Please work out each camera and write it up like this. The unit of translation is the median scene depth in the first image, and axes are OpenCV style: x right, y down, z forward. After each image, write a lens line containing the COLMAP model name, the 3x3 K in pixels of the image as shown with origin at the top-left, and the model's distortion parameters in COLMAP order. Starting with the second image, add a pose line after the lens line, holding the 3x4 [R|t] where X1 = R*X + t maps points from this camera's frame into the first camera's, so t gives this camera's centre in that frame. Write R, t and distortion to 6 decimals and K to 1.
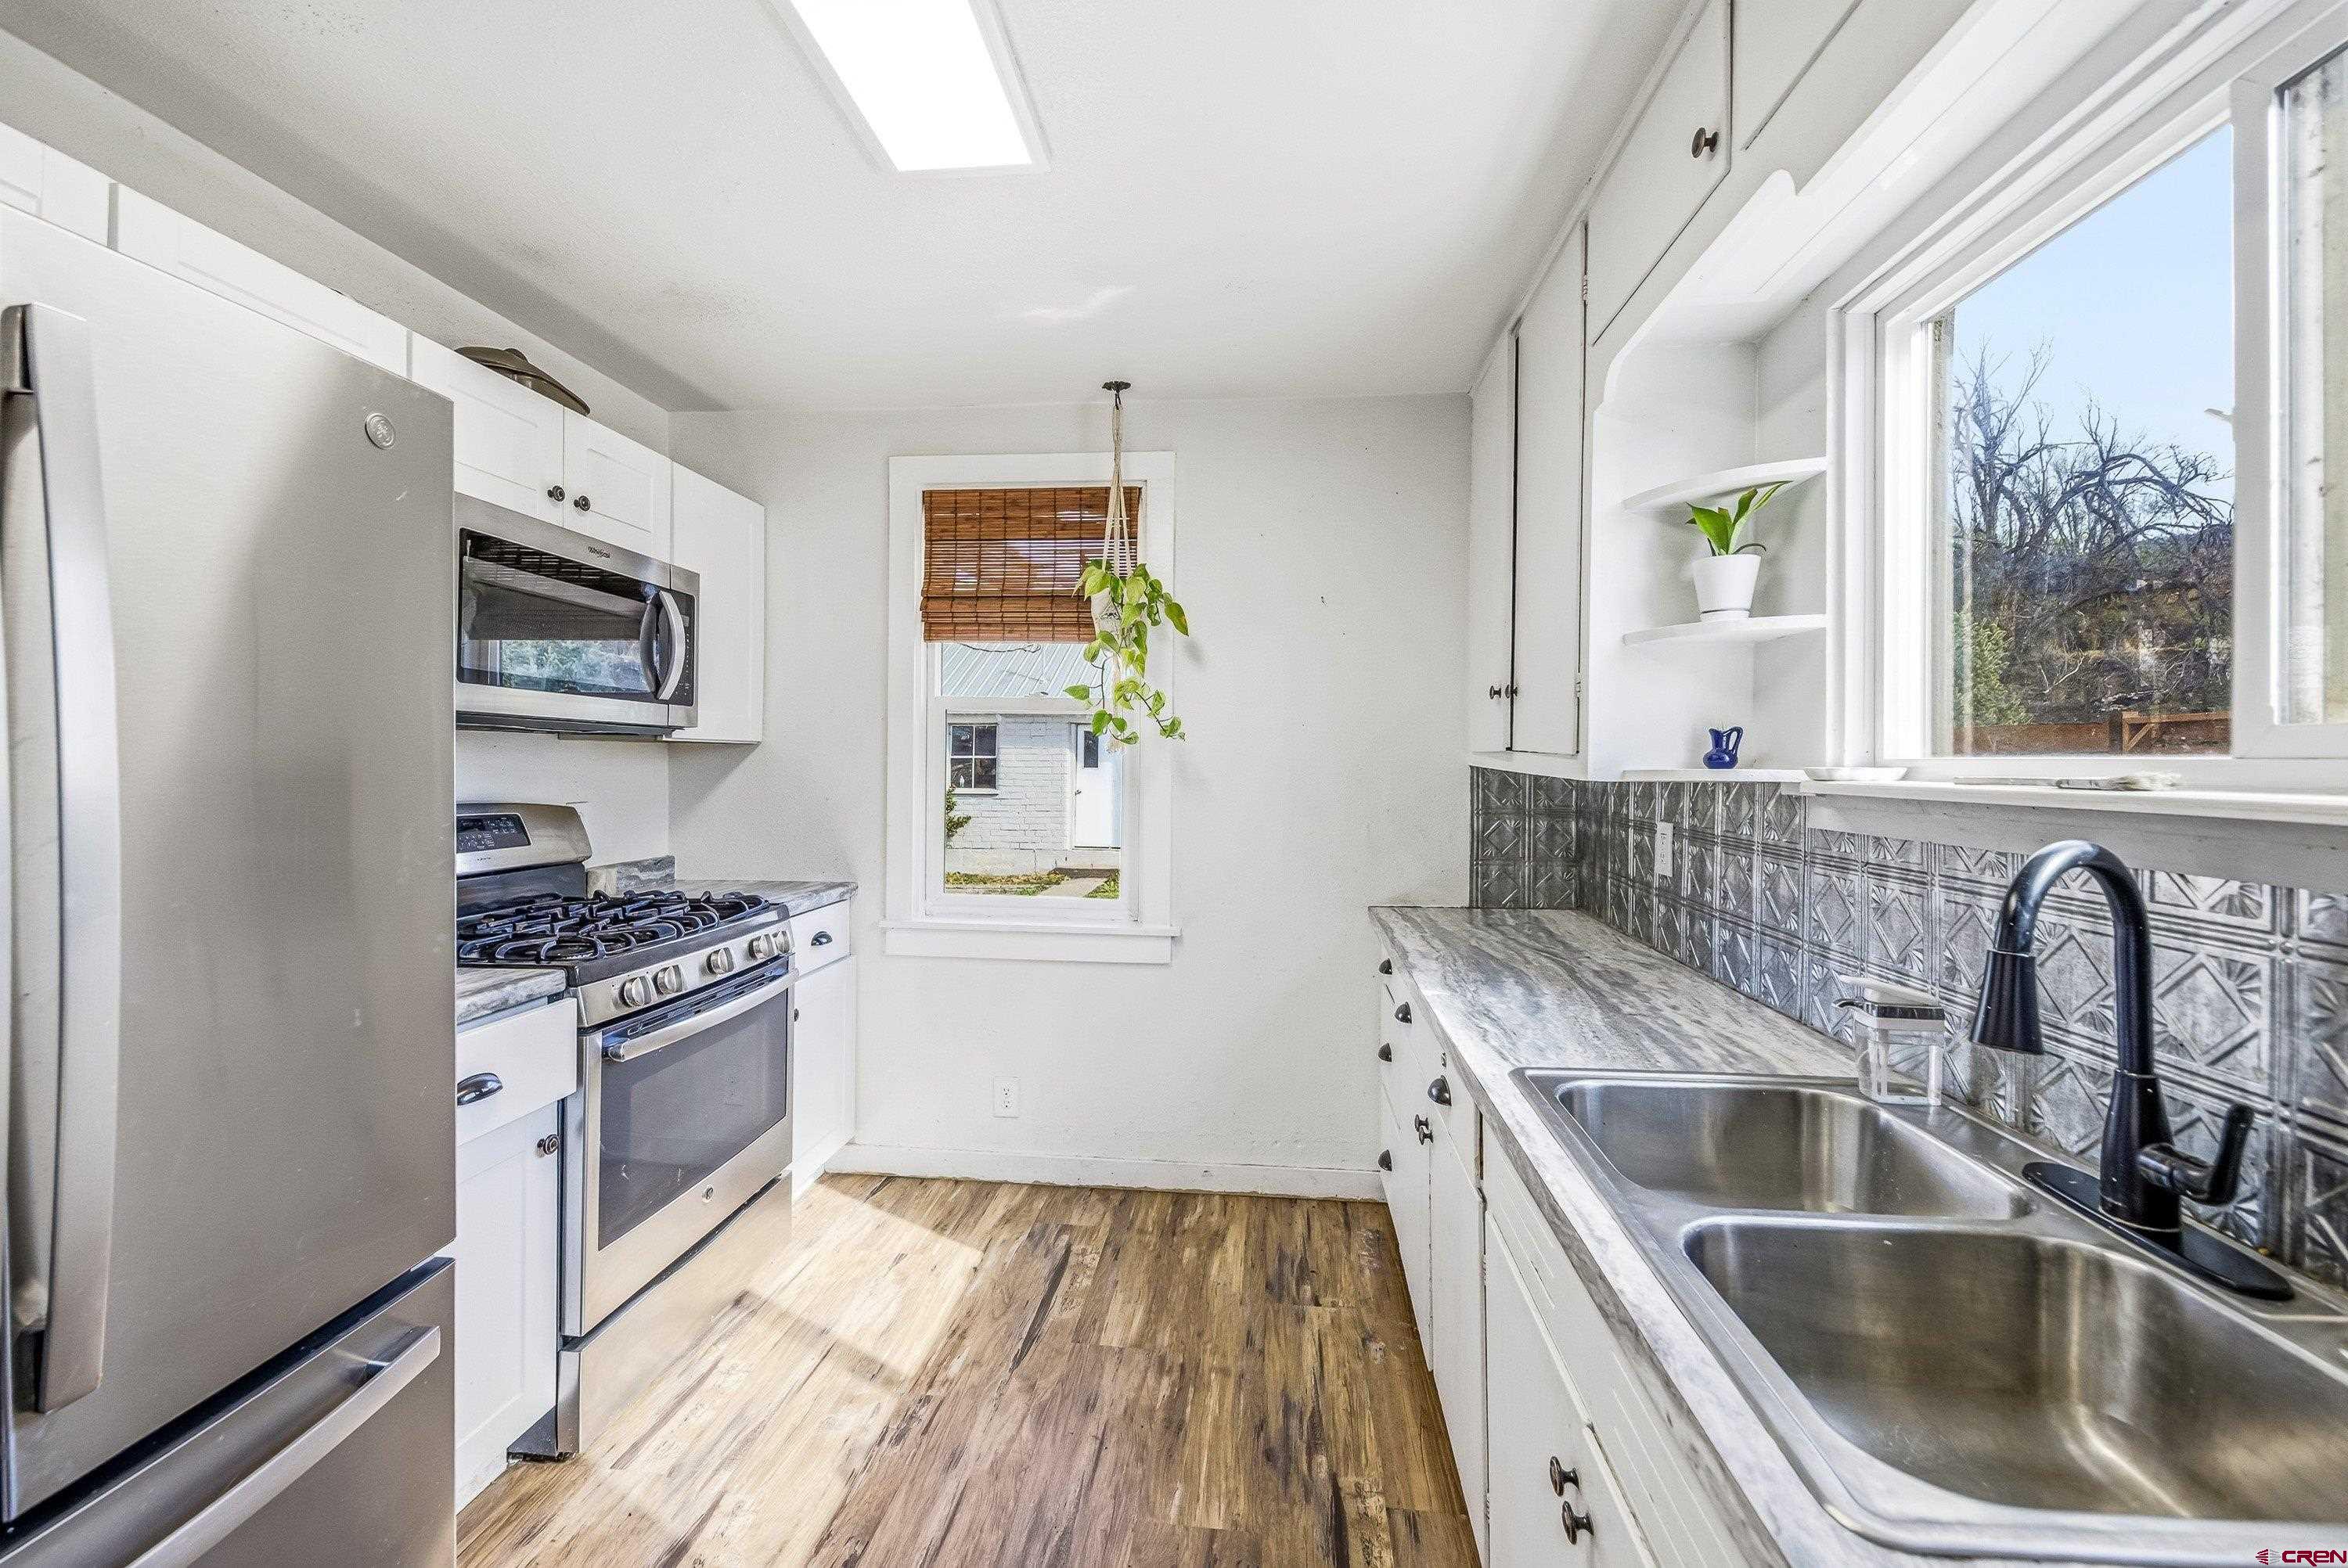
lens RADIAL K [[938.0, 0, 1166.6], [0, 938.0, 764.0], [0, 0, 1]] dist [0.012496, -0.003918]
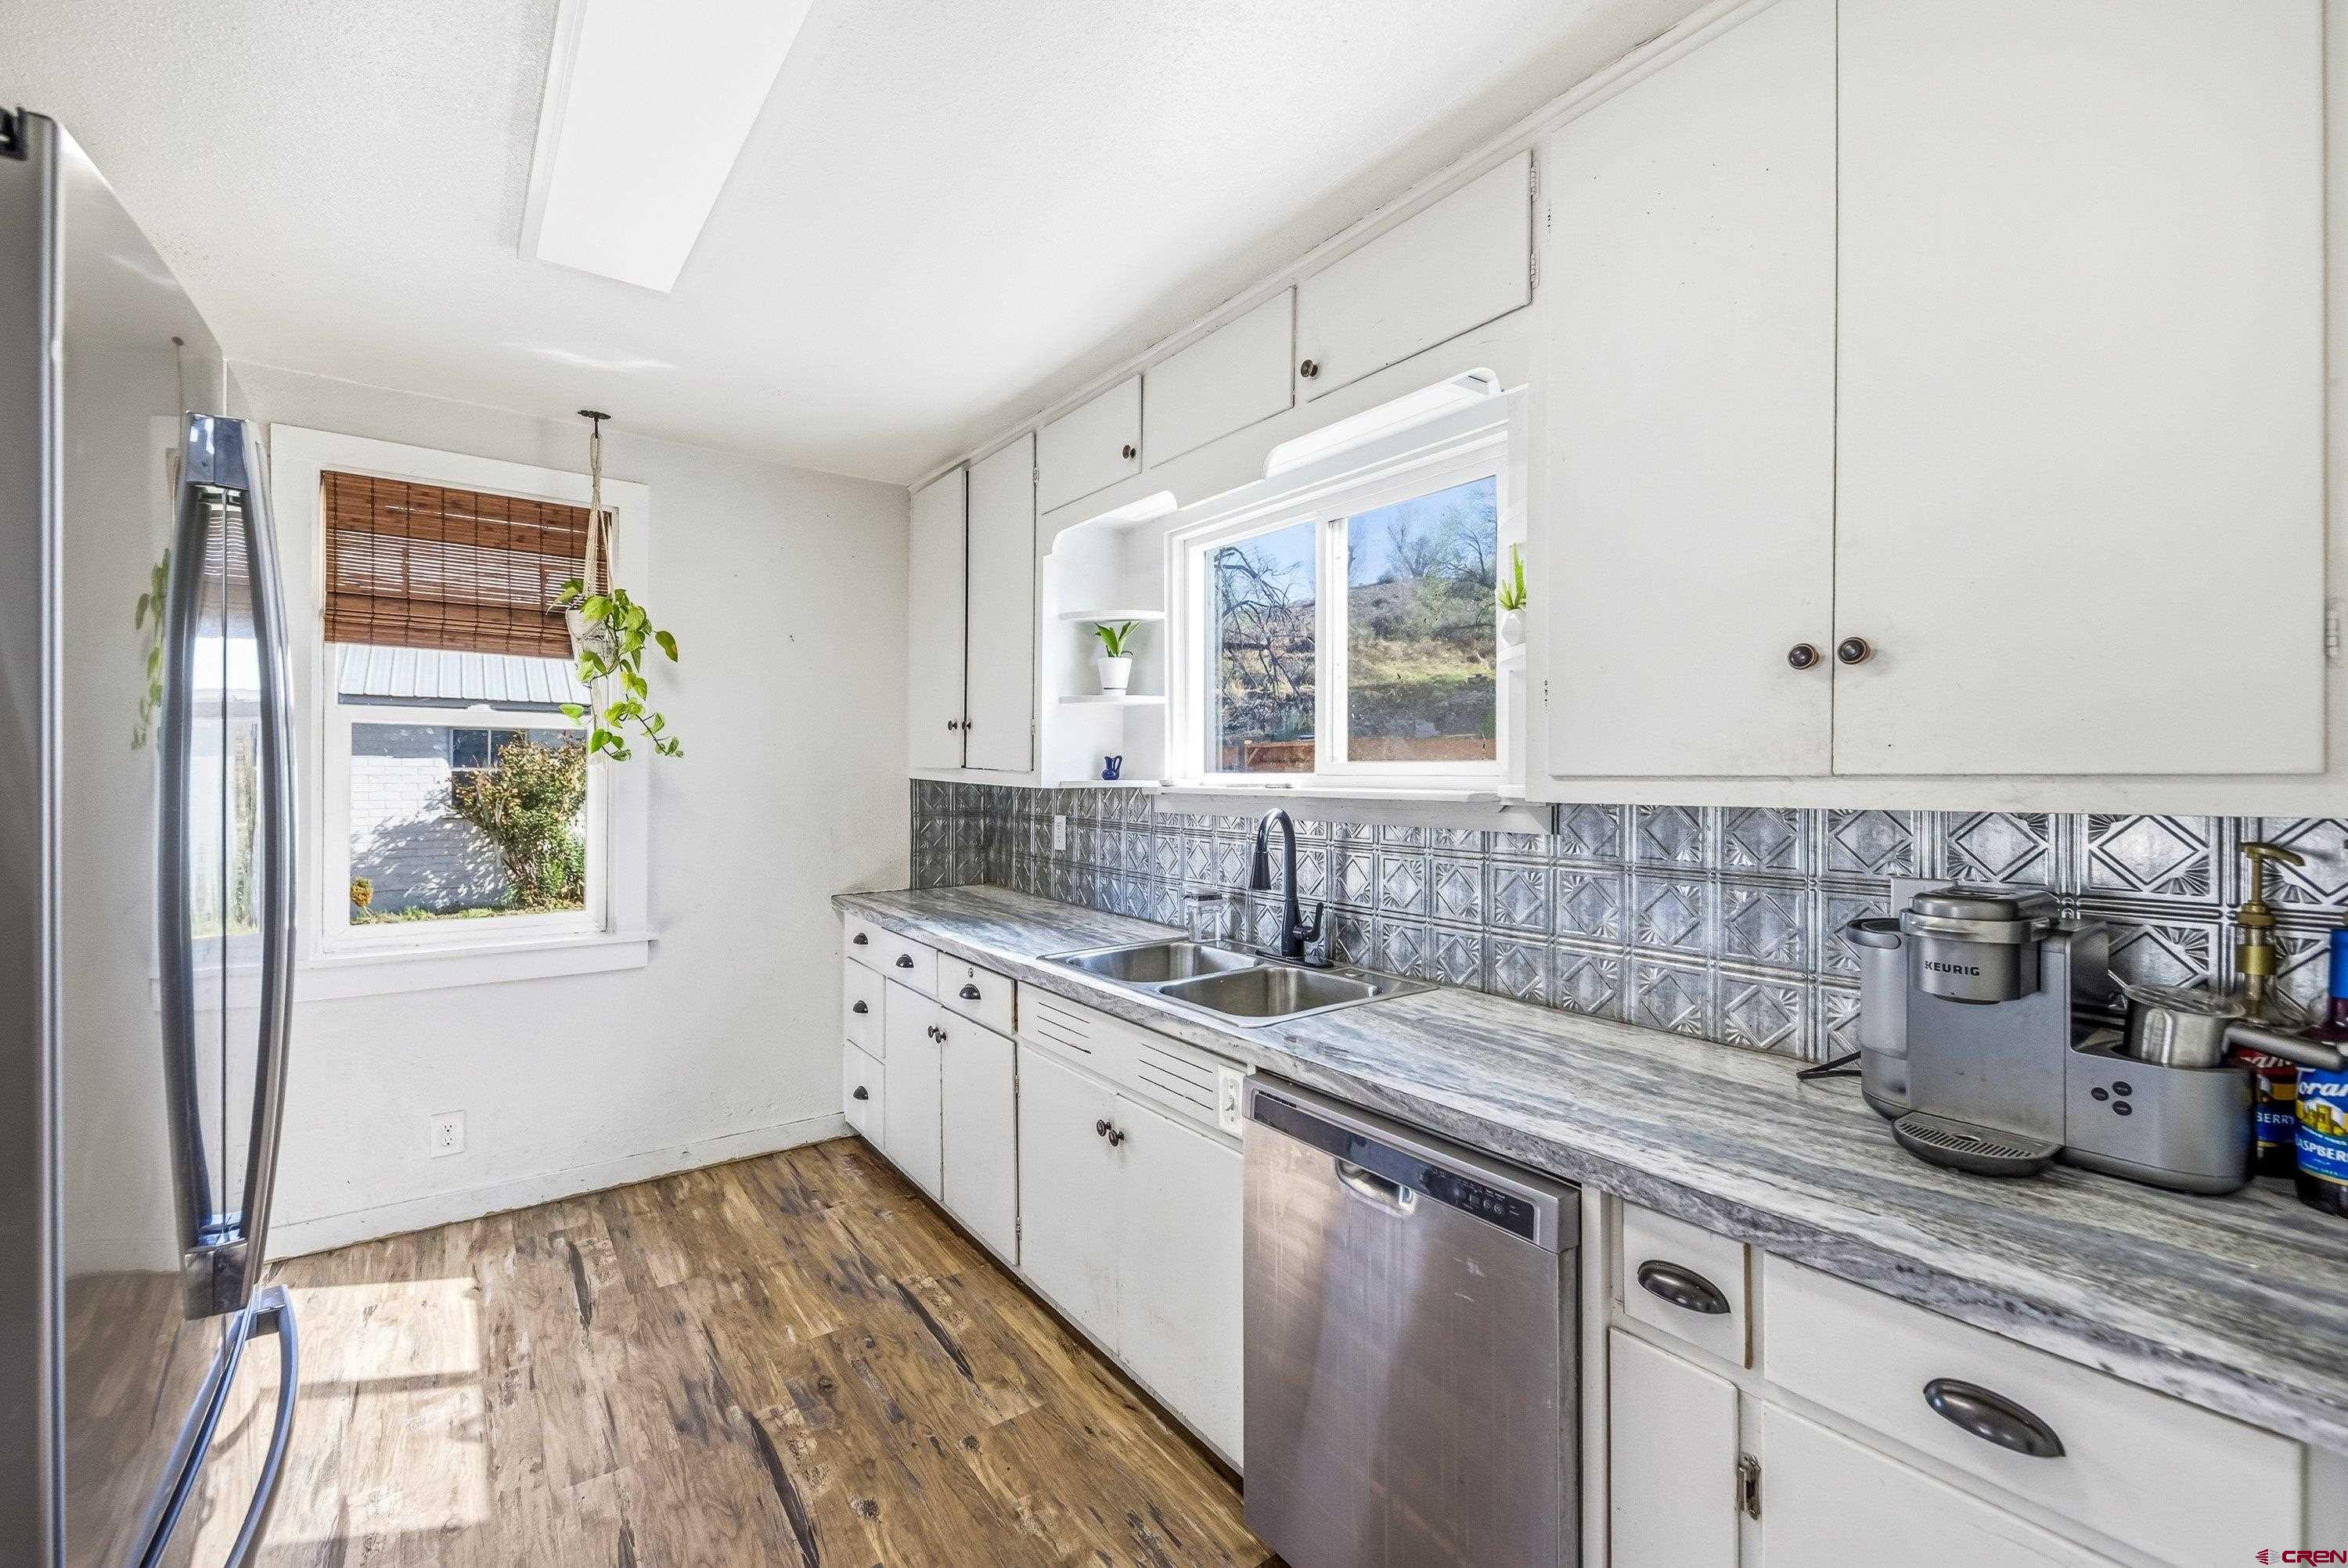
lens RADIAL K [[980.0, 0, 1167.2], [0, 980.0, 775.1], [0, 0, 1]] dist [0.018026, 0.000070]
pose [[0.748183, -0.004584, 0.663477, -0.396528], [0.004524, 0.999988, 0.001807, -0.005190], [-0.663477, 0.001650, 0.748195, -0.305536]]
